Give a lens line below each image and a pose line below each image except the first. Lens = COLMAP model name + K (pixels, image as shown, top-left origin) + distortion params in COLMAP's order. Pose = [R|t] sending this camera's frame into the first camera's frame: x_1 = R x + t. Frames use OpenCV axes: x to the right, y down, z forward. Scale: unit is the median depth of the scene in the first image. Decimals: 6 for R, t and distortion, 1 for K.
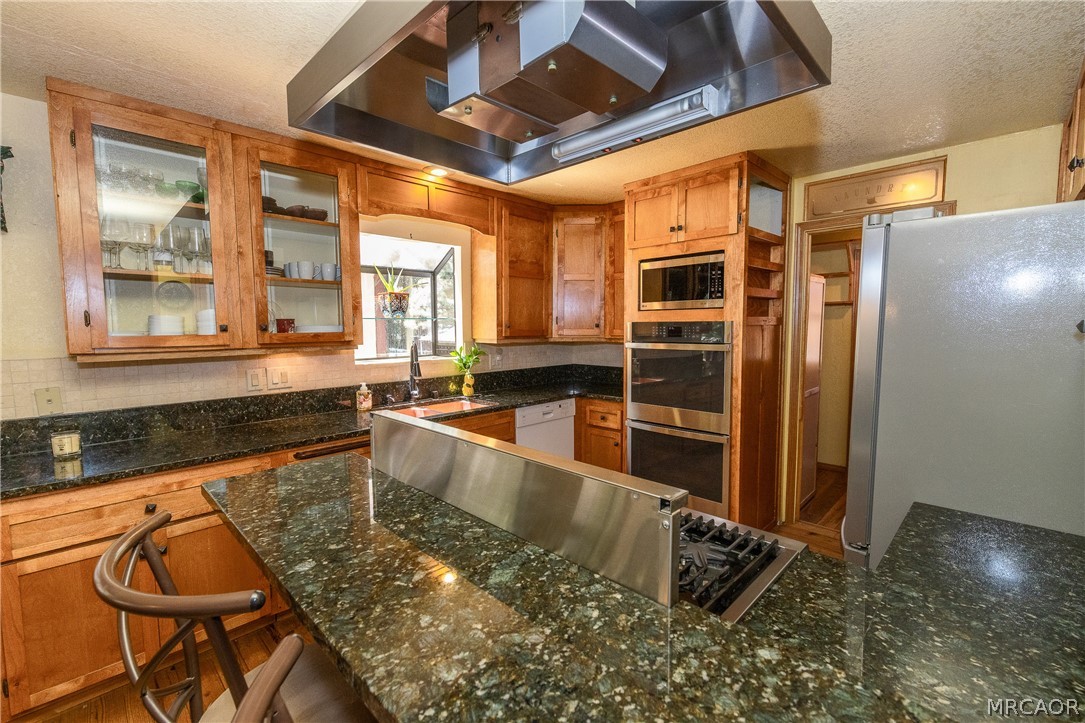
lens RADIAL K [[468.7, 0, 546.3], [0, 468.7, 359.9], [0, 0, 1]] dist [0.000829, 0.000028]
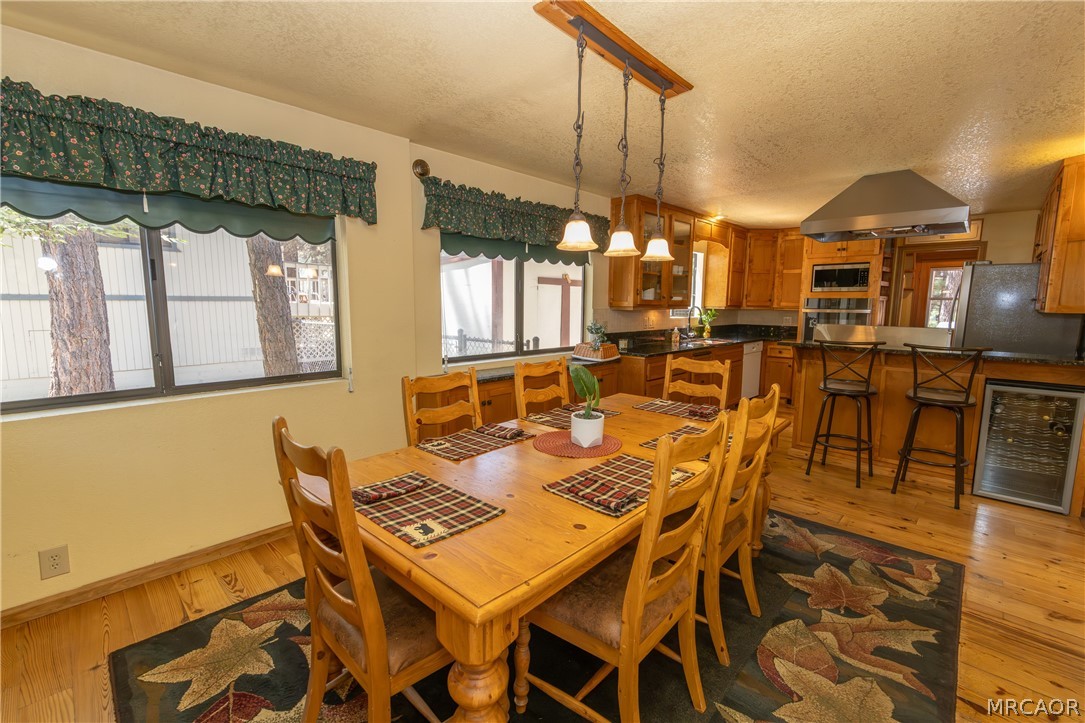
lens RADIAL K [[468.7, 0, 545.5], [0, 468.7, 359.9], [0, 0, 1]] dist [0.000829, 0.000028]
pose [[0.999662, 0.016105, 0.020386, -0.887864], [-0.017010, 0.998841, 0.045018, 0.097592], [-0.019637, -0.045350, 0.998778, -0.842166]]
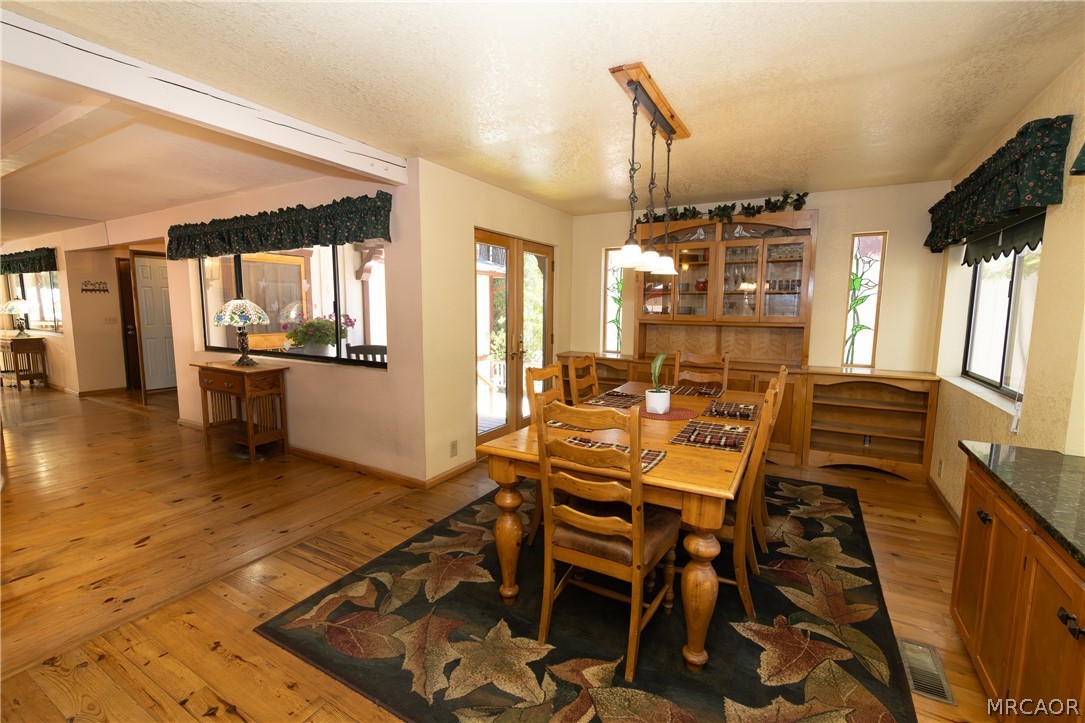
lens RADIAL K [[468.7, 0, 543.3], [0, 468.7, 359.6], [0, 0, 1]] dist [0.000829, 0.000028]
pose [[-0.966722, 0.029697, -0.254099, -0.404655], [-0.021250, 0.980486, 0.195435, -0.021009], [0.254944, 0.194331, -0.947227, 0.505313]]
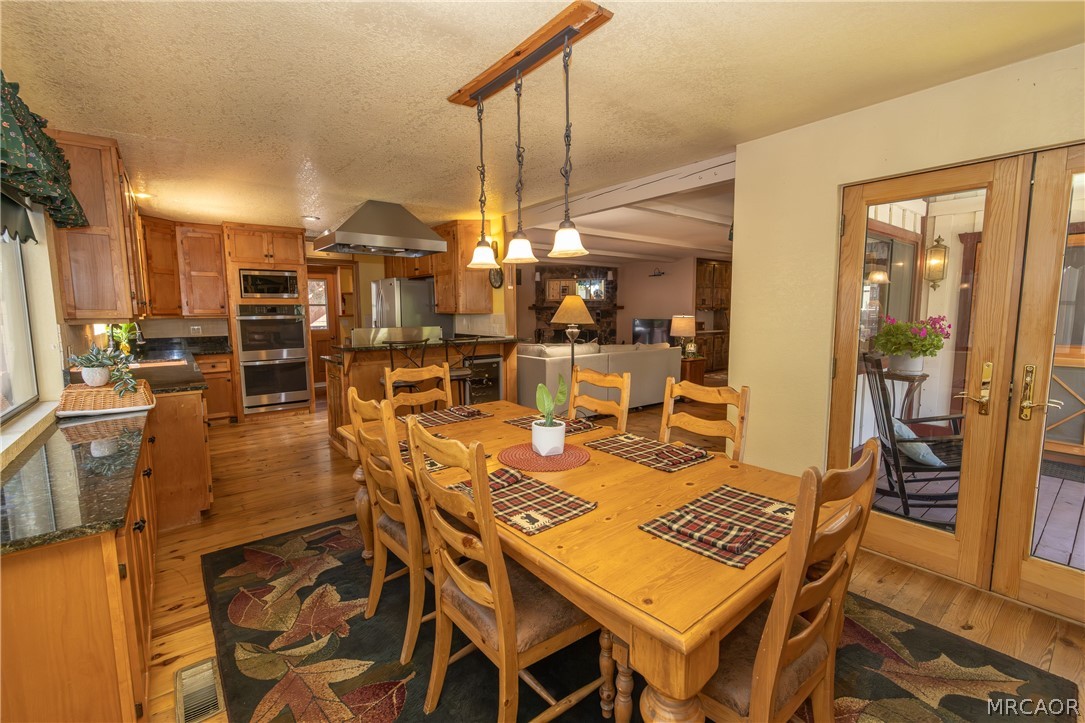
lens RADIAL K [[468.7, 0, 549.7], [0, 468.7, 359.9], [0, 0, 1]] dist [0.000829, 0.000028]
pose [[0.112064, -0.100002, 0.988656, -1.411520], [0.083234, 0.992372, 0.090943, 0.059526], [-0.990209, 0.072099, 0.119533, -0.315080]]
